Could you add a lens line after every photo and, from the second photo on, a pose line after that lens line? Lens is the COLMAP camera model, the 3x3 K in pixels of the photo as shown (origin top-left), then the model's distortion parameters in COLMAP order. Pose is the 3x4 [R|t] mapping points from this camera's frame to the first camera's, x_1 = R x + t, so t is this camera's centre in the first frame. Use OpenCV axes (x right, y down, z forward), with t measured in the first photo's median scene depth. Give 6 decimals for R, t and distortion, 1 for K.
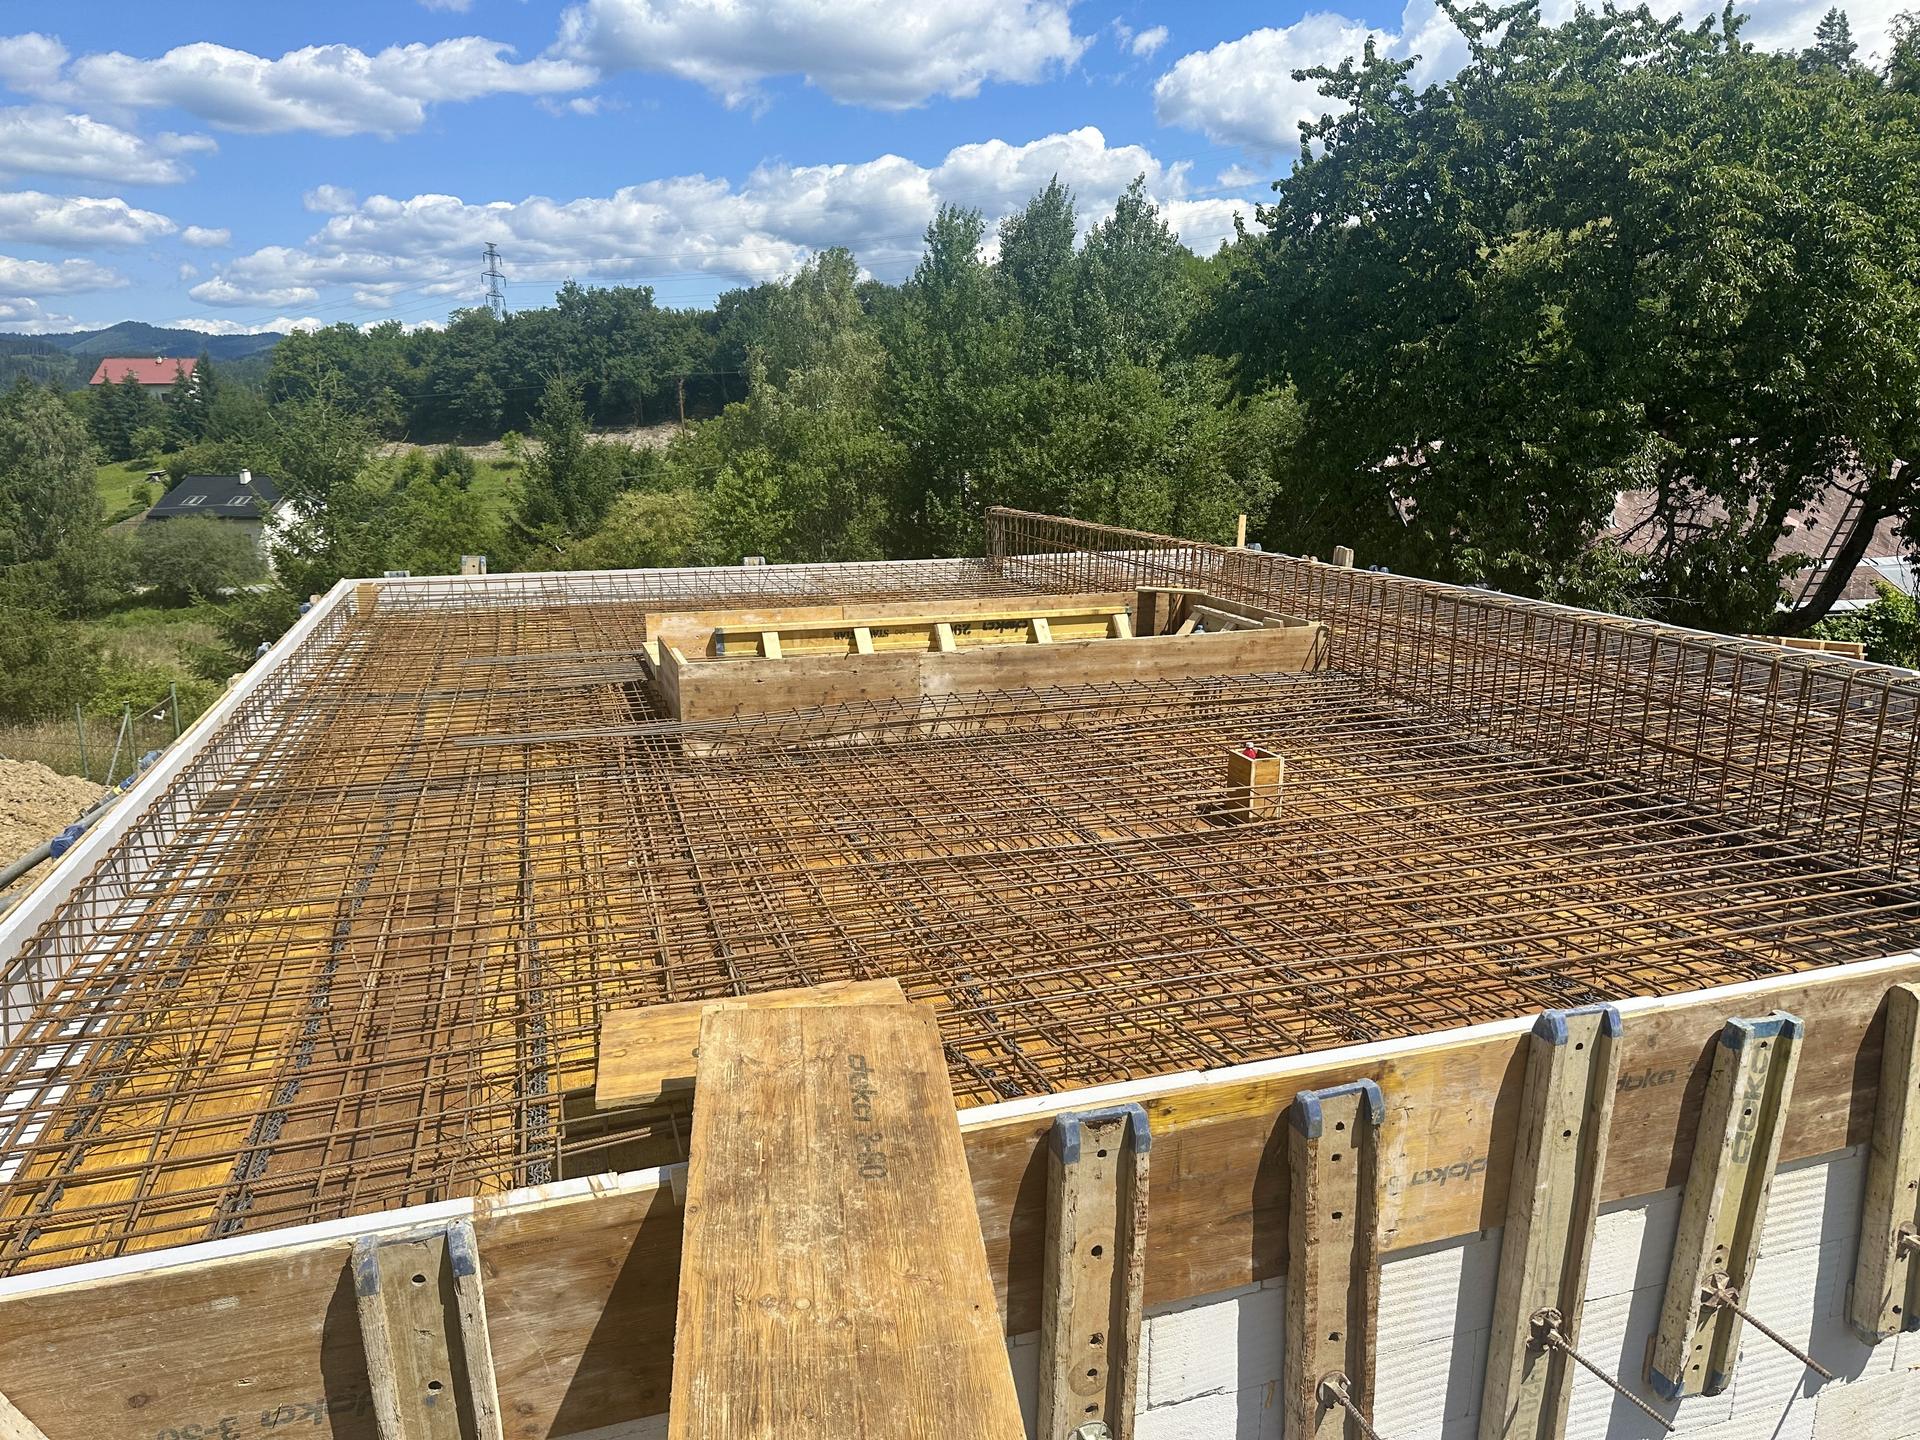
lens RADIAL K [[1347.4, 0, 960.0], [0, 1347.4, 720.0], [0, 0, 1]] dist [0.007117, -0.029272]
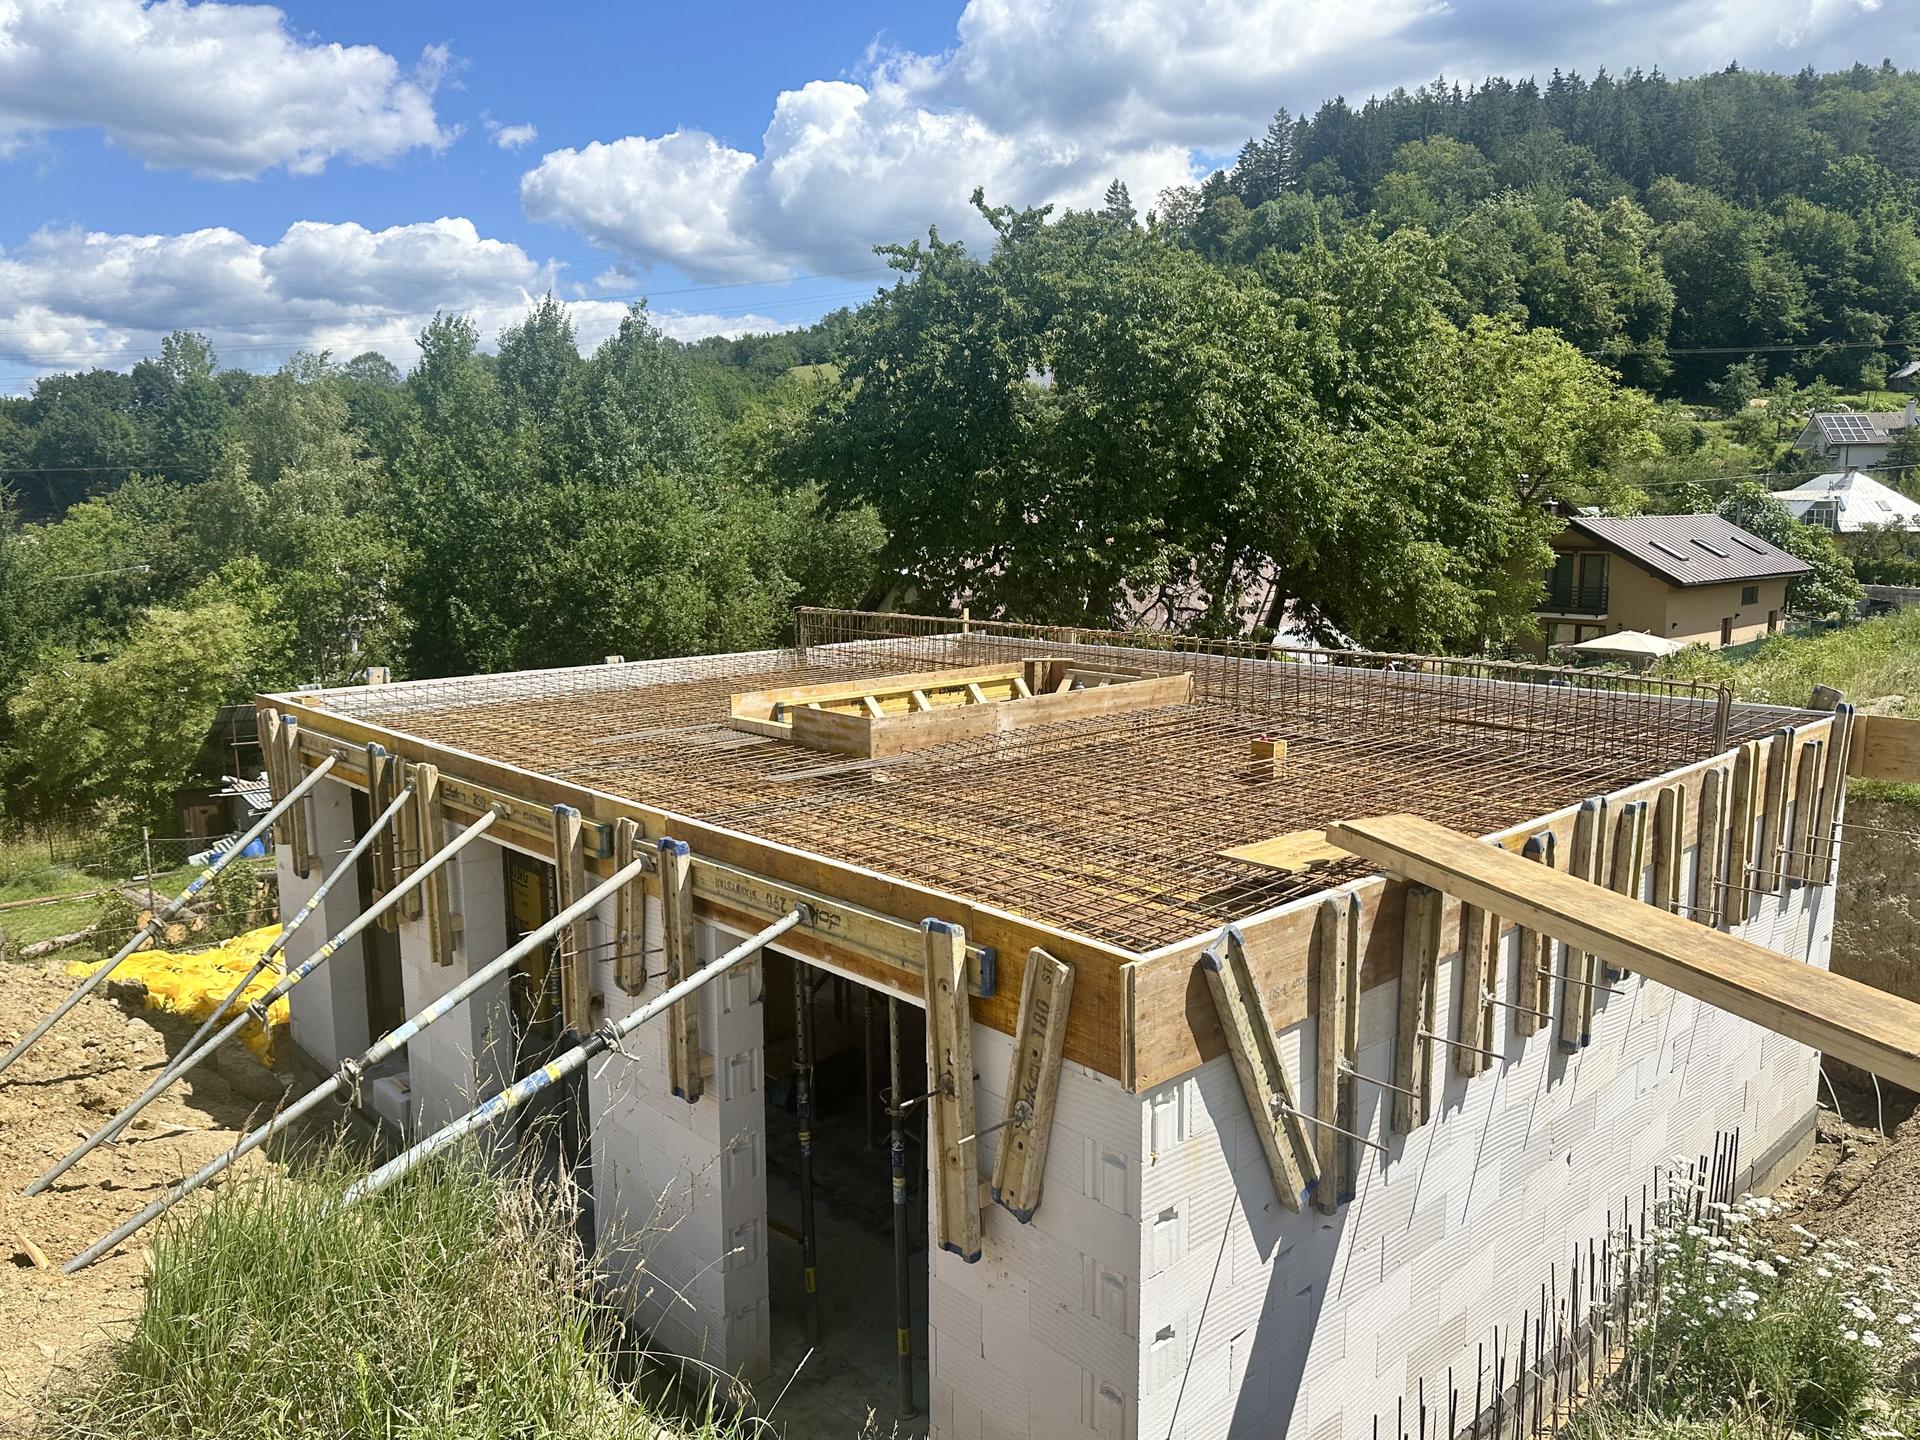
lens RADIAL K [[1374.6, 0, 976.7], [0, 1374.6, 728.3], [0, 0, 1]] dist [-0.016330, 0.004417]
pose [[0.896166, -0.067710, 0.438522, -0.127847], [0.096628, 0.994350, -0.043936, 0.007489], [-0.433069, 0.081748, 0.897646, -0.061249]]
